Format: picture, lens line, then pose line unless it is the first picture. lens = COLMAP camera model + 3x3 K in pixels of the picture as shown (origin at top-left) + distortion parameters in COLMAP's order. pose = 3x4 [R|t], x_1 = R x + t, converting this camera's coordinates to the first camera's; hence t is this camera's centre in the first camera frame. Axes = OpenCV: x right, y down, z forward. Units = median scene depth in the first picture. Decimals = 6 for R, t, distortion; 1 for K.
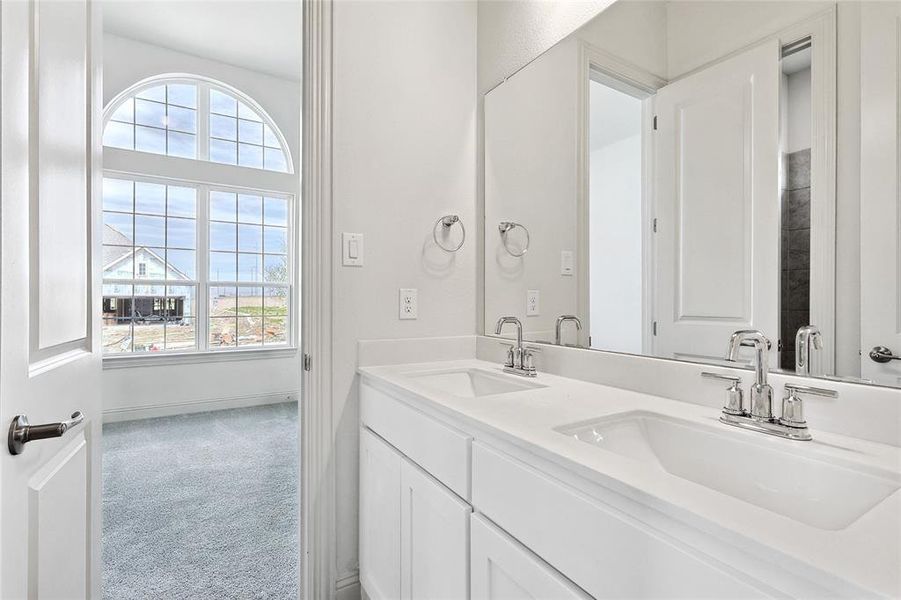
lens RADIAL K [[423.4, 0, 451.2], [0, 423.4, 292.1], [0, 0, 1]] dist [0.008896, -0.000048]
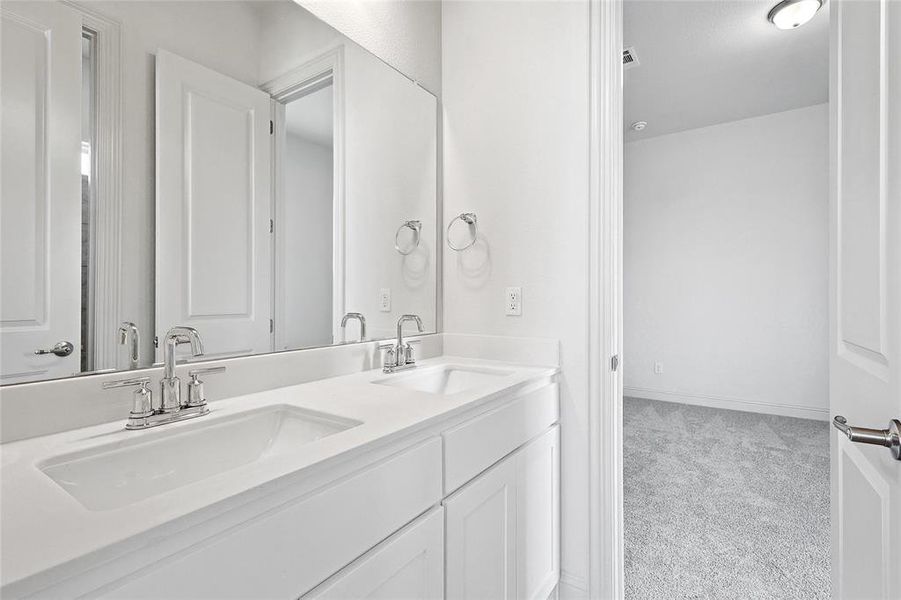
lens RADIAL K [[423.4, 0, 451.2], [0, 423.4, 292.1], [0, 0, 1]] dist [0.008896, -0.000048]
pose [[-0.420524, 0.010004, 0.907226, -0.796251], [-0.015672, 0.999710, -0.018288, 0.022976], [-0.907146, -0.021909, -0.420245, 1.279789]]
